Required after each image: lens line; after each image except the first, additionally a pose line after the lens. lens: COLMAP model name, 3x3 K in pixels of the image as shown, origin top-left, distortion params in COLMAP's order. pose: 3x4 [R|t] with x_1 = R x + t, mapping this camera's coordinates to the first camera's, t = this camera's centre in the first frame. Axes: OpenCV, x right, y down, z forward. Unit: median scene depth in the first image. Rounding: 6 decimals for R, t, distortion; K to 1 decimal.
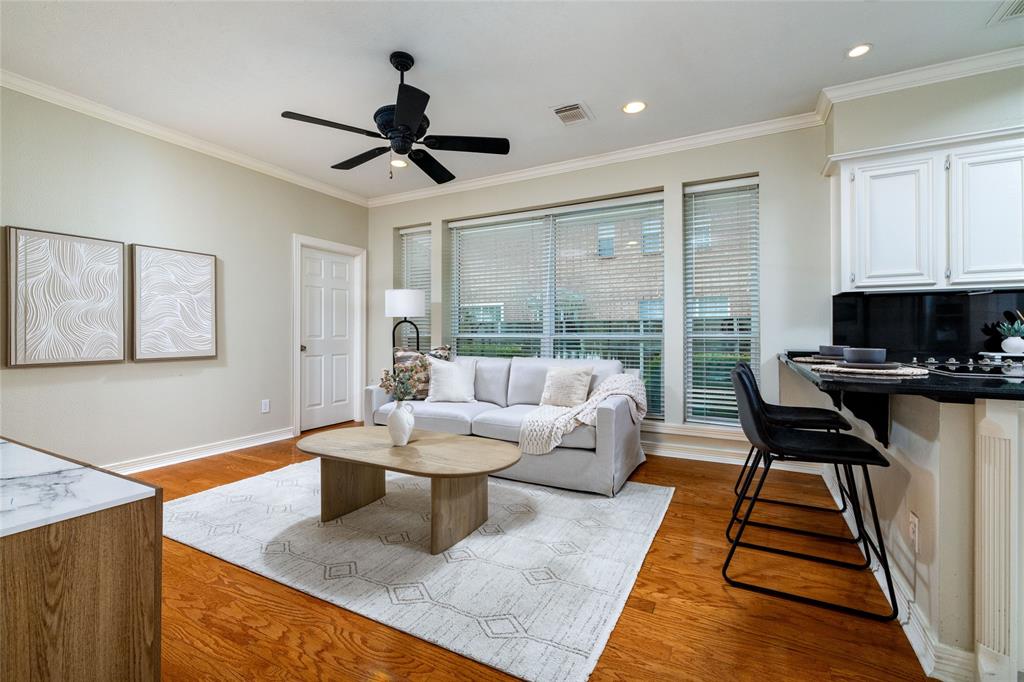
lens RADIAL K [[439.4, 0, 507.6], [0, 439.4, 337.4], [0, 0, 1]] dist [-0.001223, -0.000070]
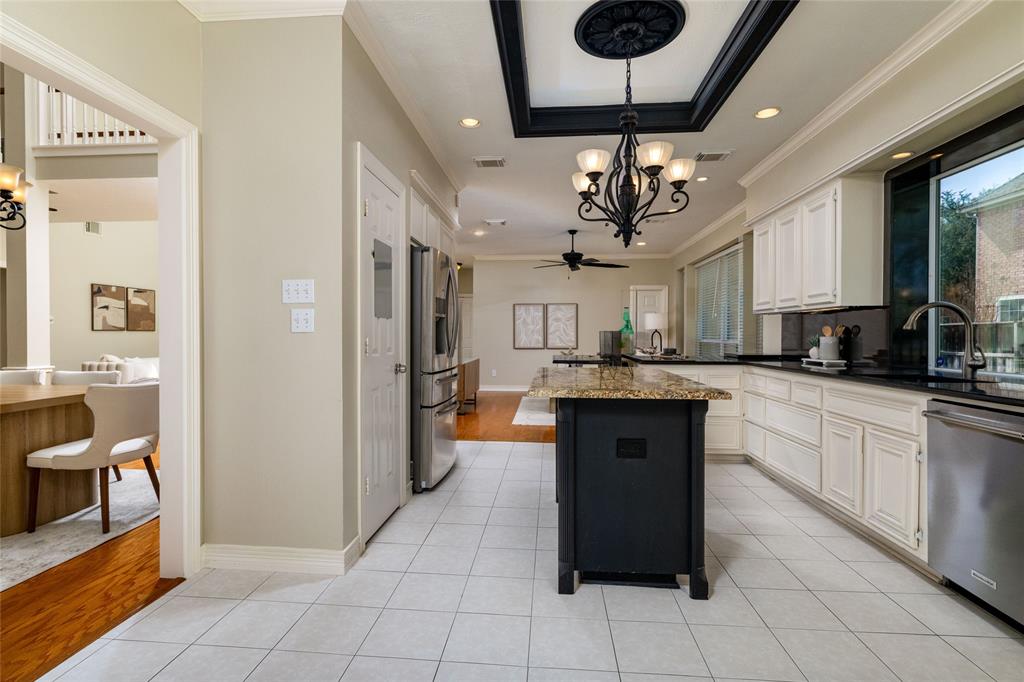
lens RADIAL K [[494.4, 0, 508.8], [0, 494.4, 337.3], [0, 0, 1]] dist [0.002362, 0.000228]
pose [[0.392281, 0.007033, -0.919819, 1.526359], [-0.010900, 0.999936, 0.002997, -0.016922], [0.919781, 0.008850, 0.392333, -0.309726]]
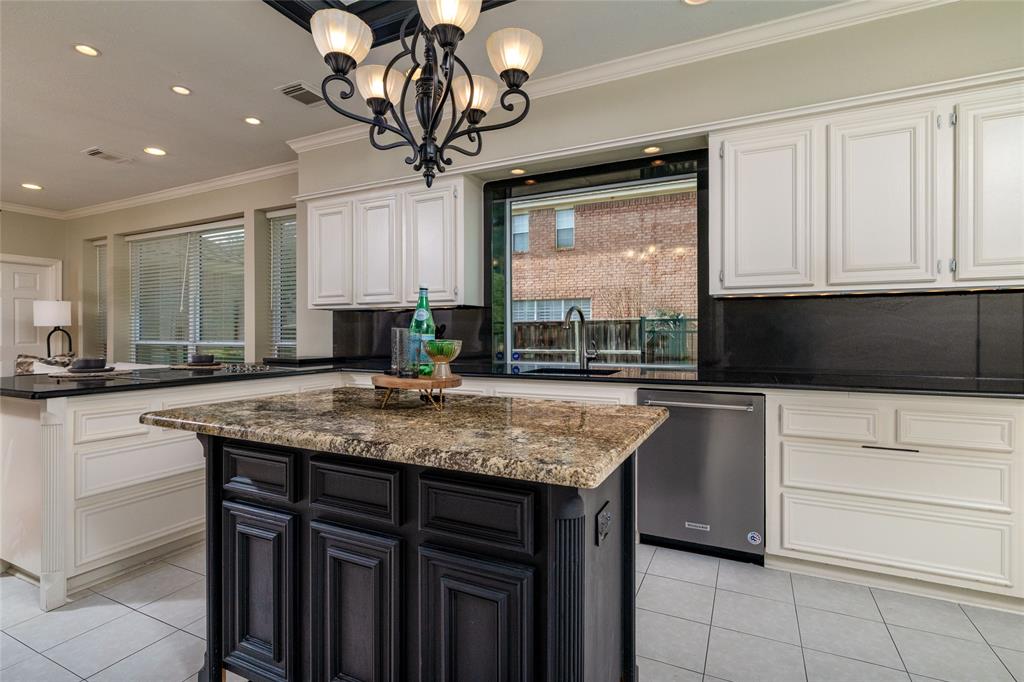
lens RADIAL K [[494.4, 0, 508.8], [0, 494.4, 337.3], [0, 0, 1]] dist [0.002362, 0.000228]
pose [[0.999528, -0.001441, 0.030689, 0.995694], [0.001458, 0.999999, -0.000528, -0.018970], [-0.030688, 0.000573, 0.999529, -0.297481]]
